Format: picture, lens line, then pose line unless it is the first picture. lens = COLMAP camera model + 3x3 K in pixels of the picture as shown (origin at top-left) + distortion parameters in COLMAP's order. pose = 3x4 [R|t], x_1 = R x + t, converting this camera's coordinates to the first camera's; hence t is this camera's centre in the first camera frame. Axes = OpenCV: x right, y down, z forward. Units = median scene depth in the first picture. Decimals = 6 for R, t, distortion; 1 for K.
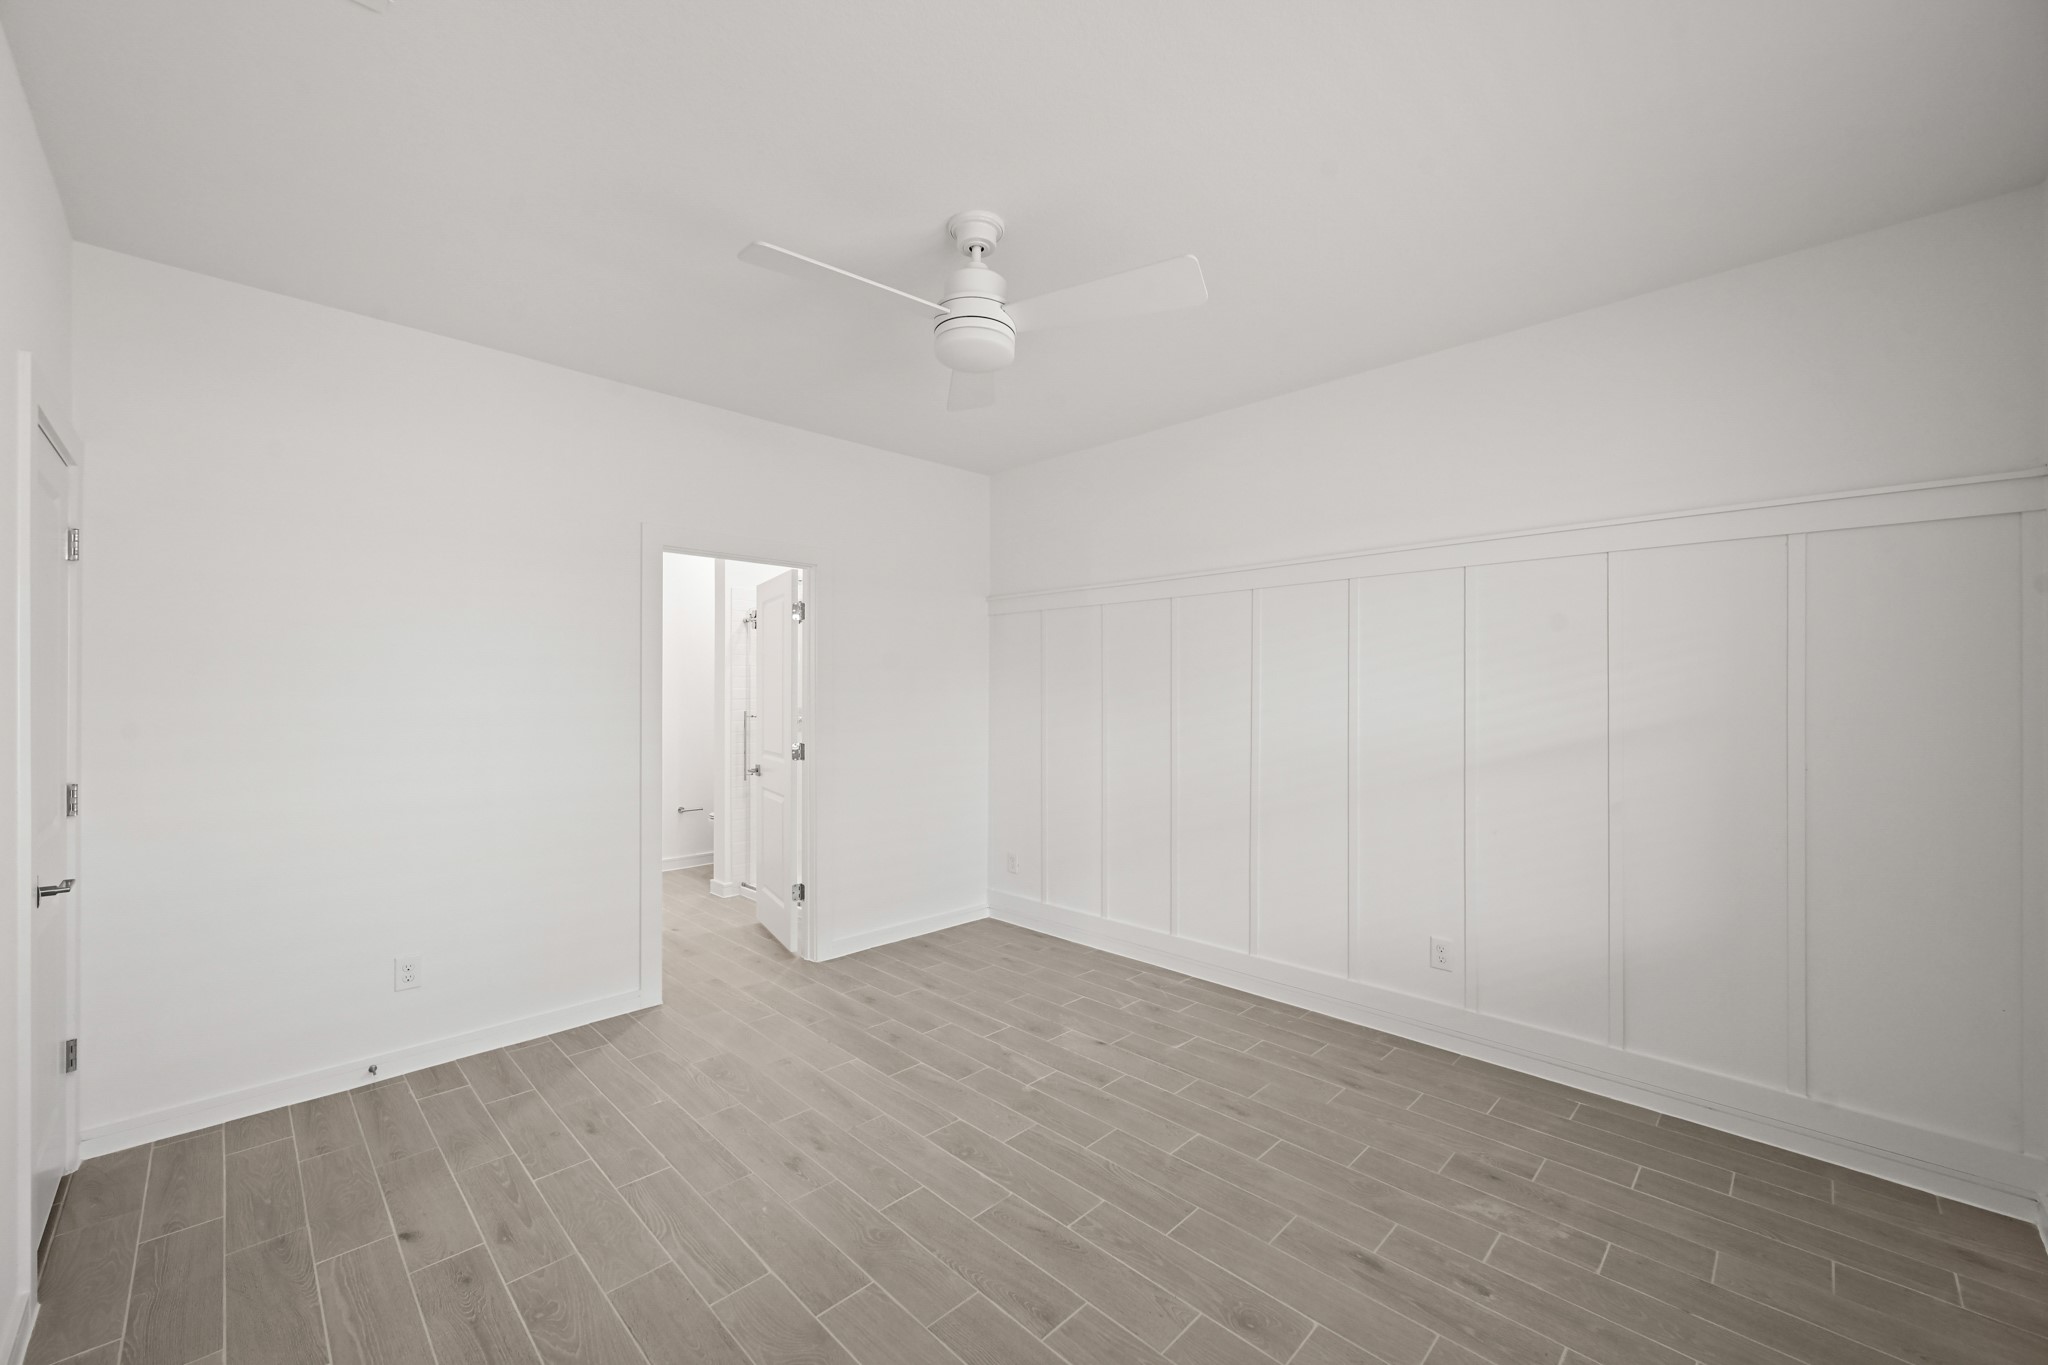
lens RADIAL K [[803.1, 0, 1018.3], [0, 803.1, 689.4], [0, 0, 1]] dist [-0.003038, 0.000597]
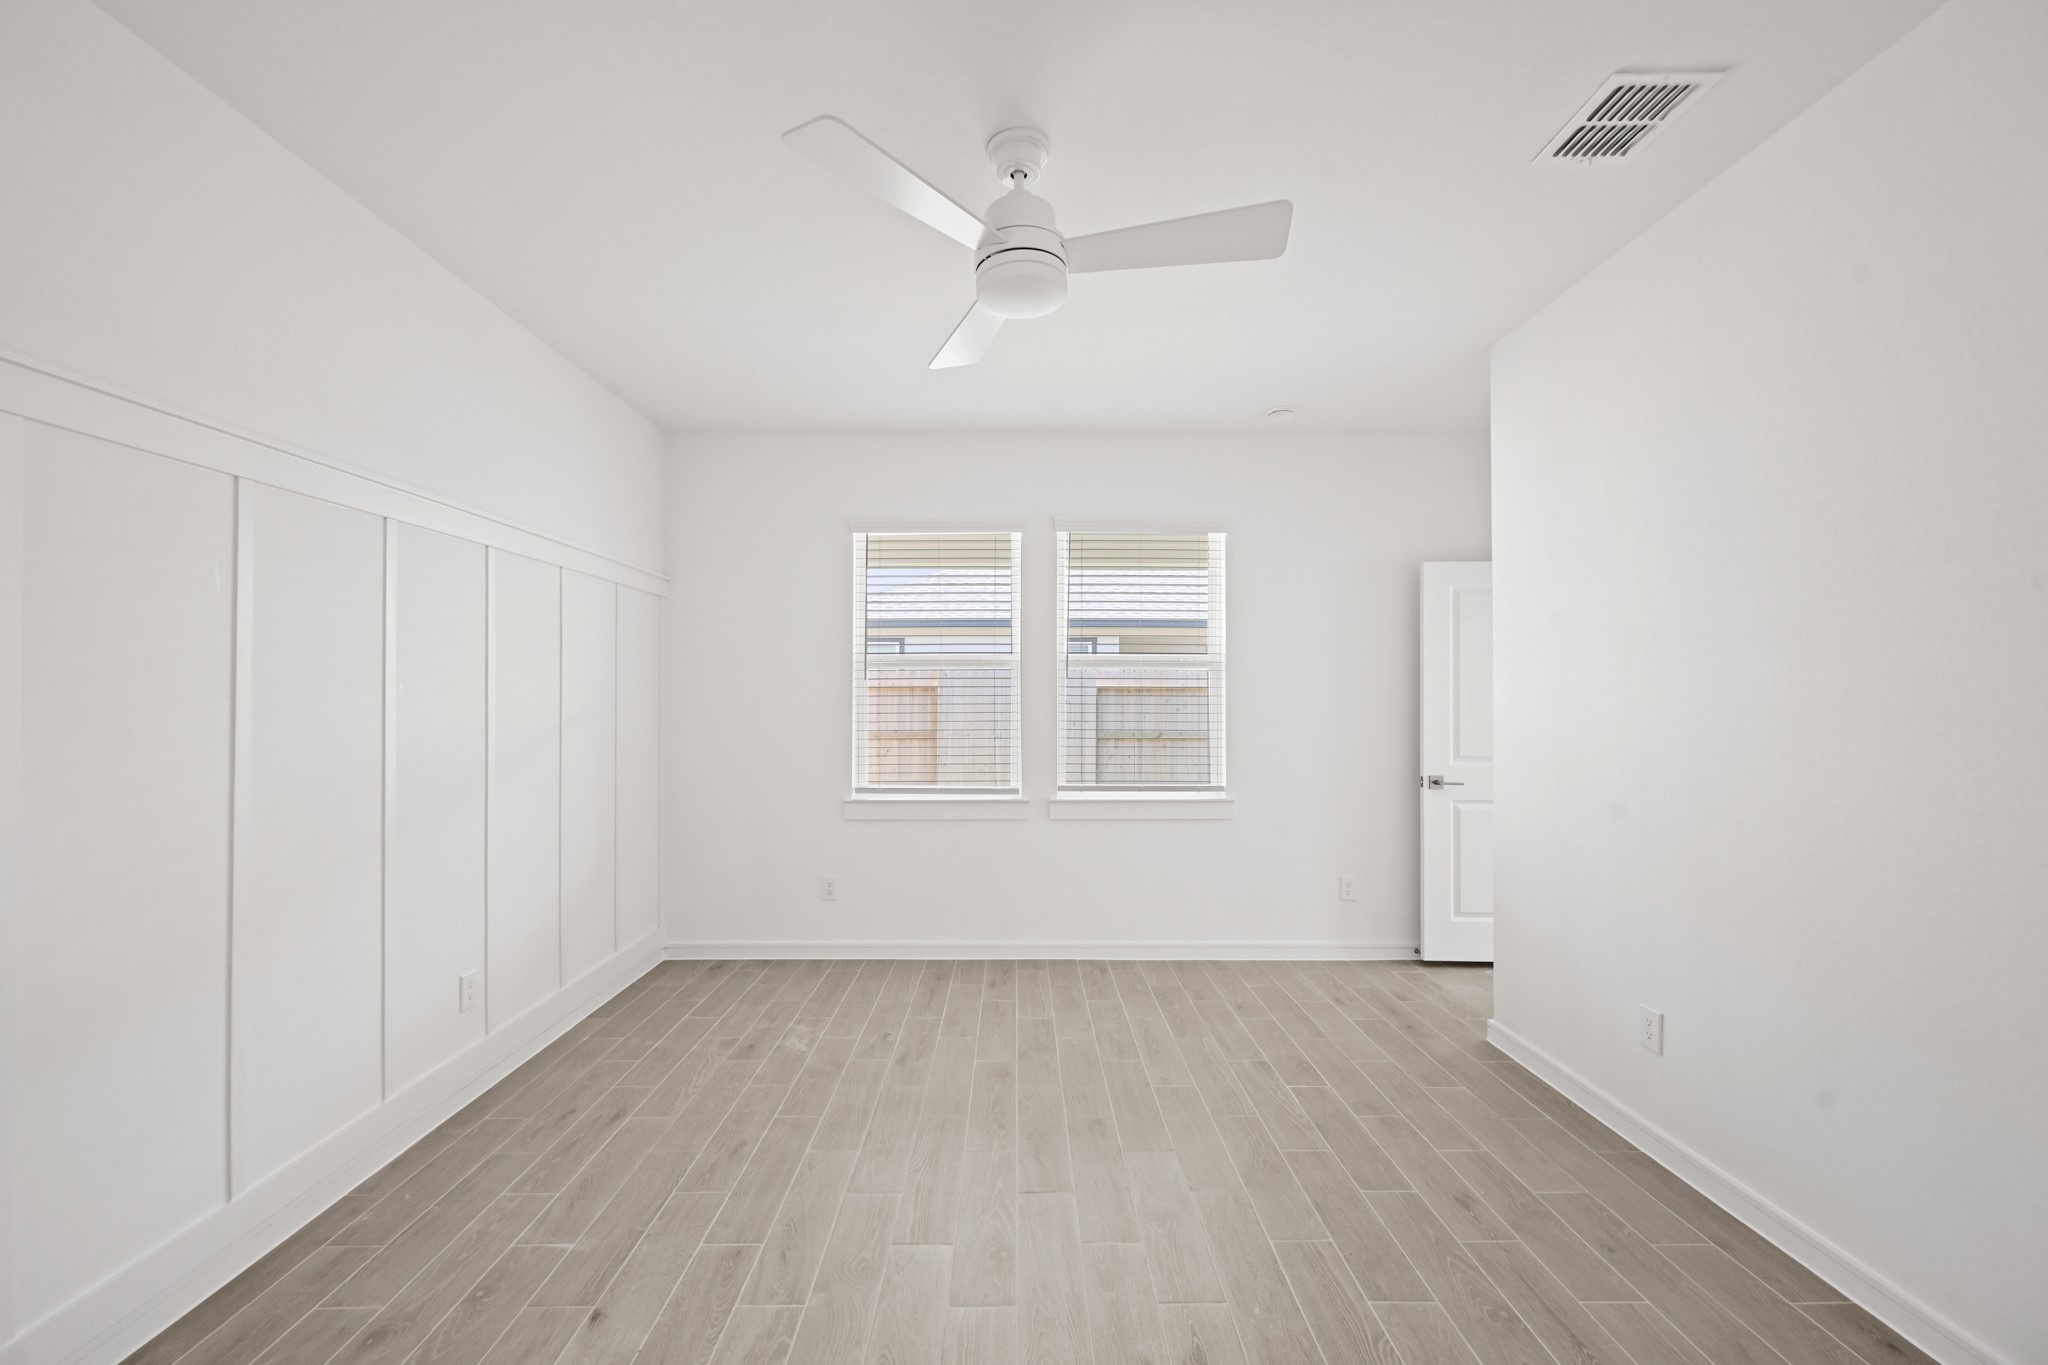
lens RADIAL K [[803.1, 0, 1017.7], [0, 803.1, 684.2], [0, 0, 1]] dist [-0.003038, 0.000597]
pose [[-0.706810, 0.014132, 0.707262, -0.706218], [0.002394, 0.999842, -0.017586, 0.027134], [-0.707400, -0.010737, -0.706732, 1.698183]]
